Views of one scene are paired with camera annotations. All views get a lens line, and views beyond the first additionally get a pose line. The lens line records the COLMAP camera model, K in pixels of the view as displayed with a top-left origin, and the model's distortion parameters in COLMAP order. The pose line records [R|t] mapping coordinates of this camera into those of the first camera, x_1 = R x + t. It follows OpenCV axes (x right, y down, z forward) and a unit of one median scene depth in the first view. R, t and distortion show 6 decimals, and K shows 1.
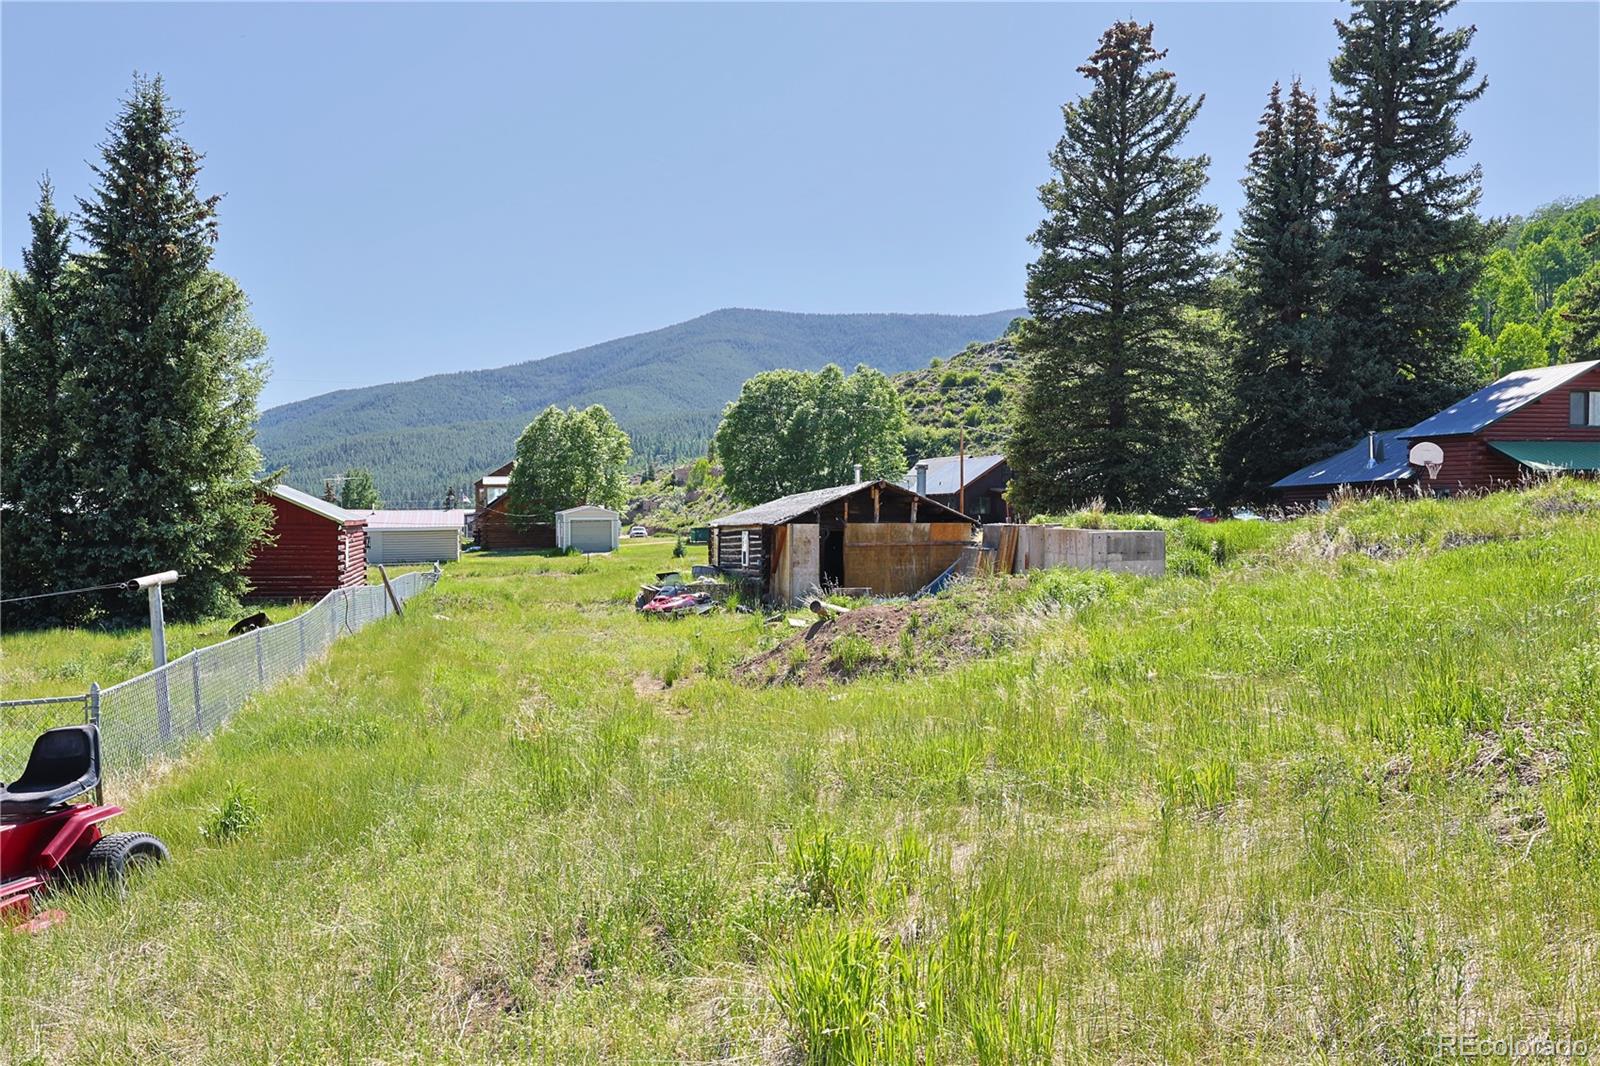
lens RADIAL K [[1330.6, 0, 826.6], [0, 1330.6, 526.9], [0, 0, 1]] dist [0.083659, -0.158232]
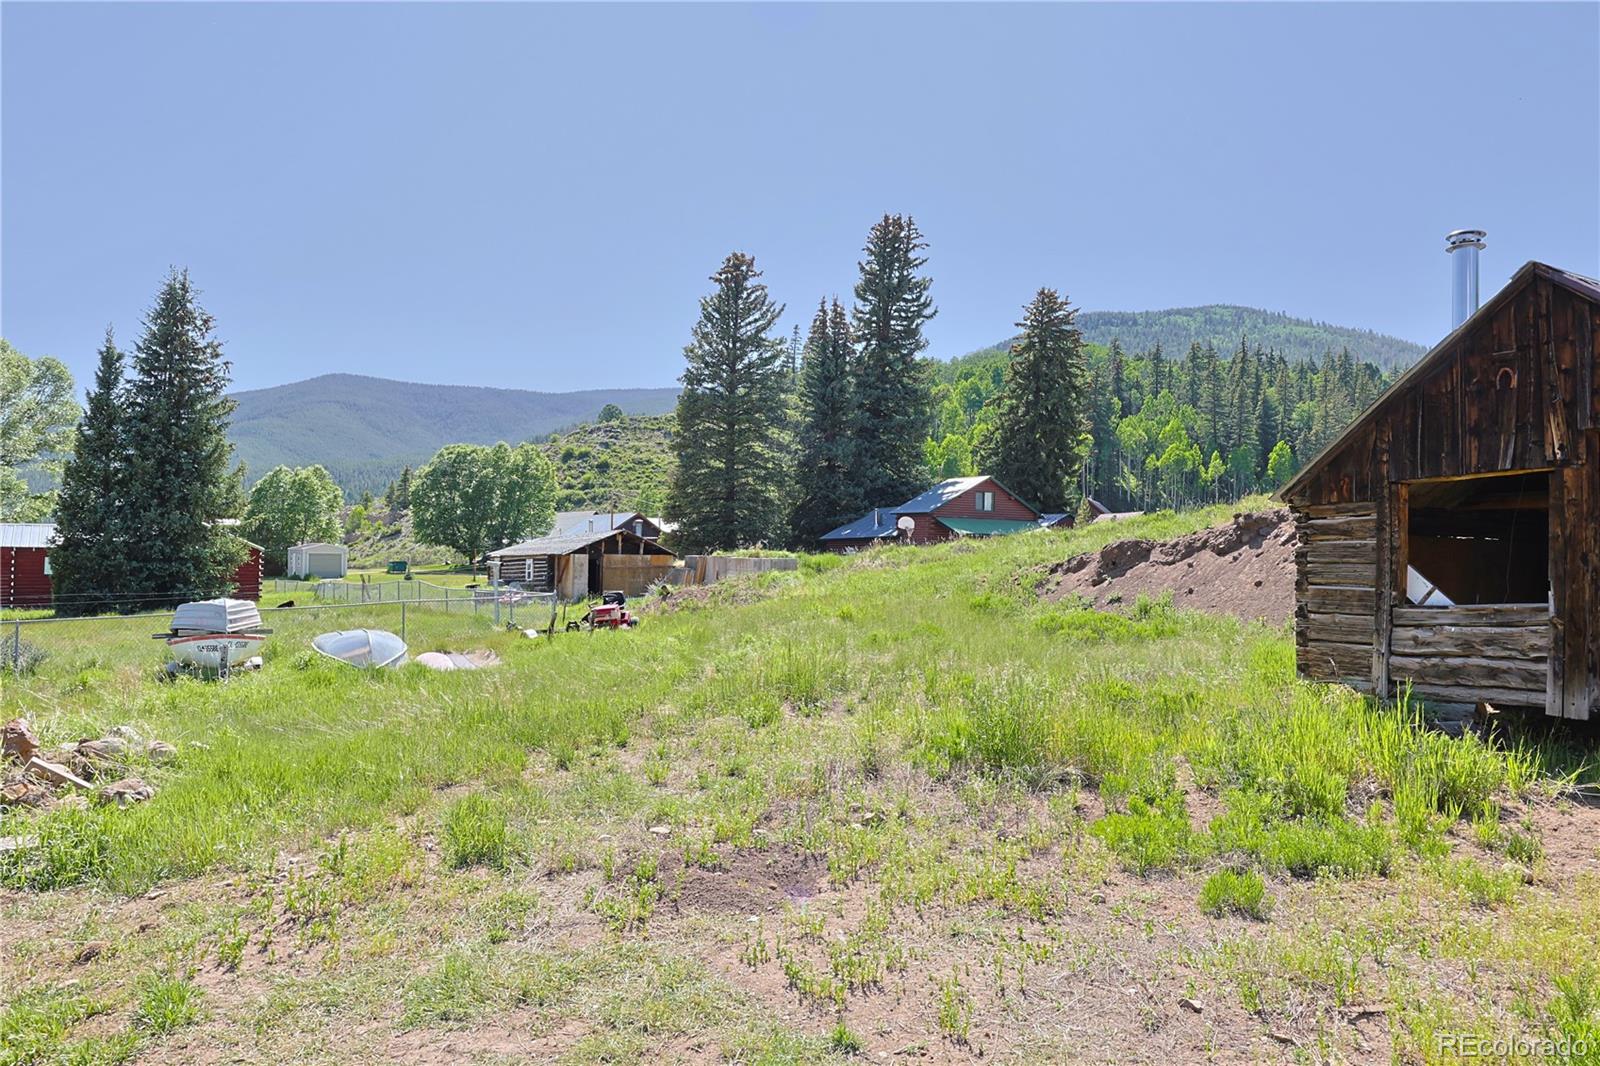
lens RADIAL K [[1091.0, 0, 792.4], [0, 1091.0, 571.3], [0, 0, 1]] dist [-0.003096, -0.002327]
pose [[0.946511, 0.011085, 0.322481, -0.137270], [-0.011890, 0.999929, 0.000527, 0.010166], [-0.322452, -0.004333, 0.946576, -0.274277]]
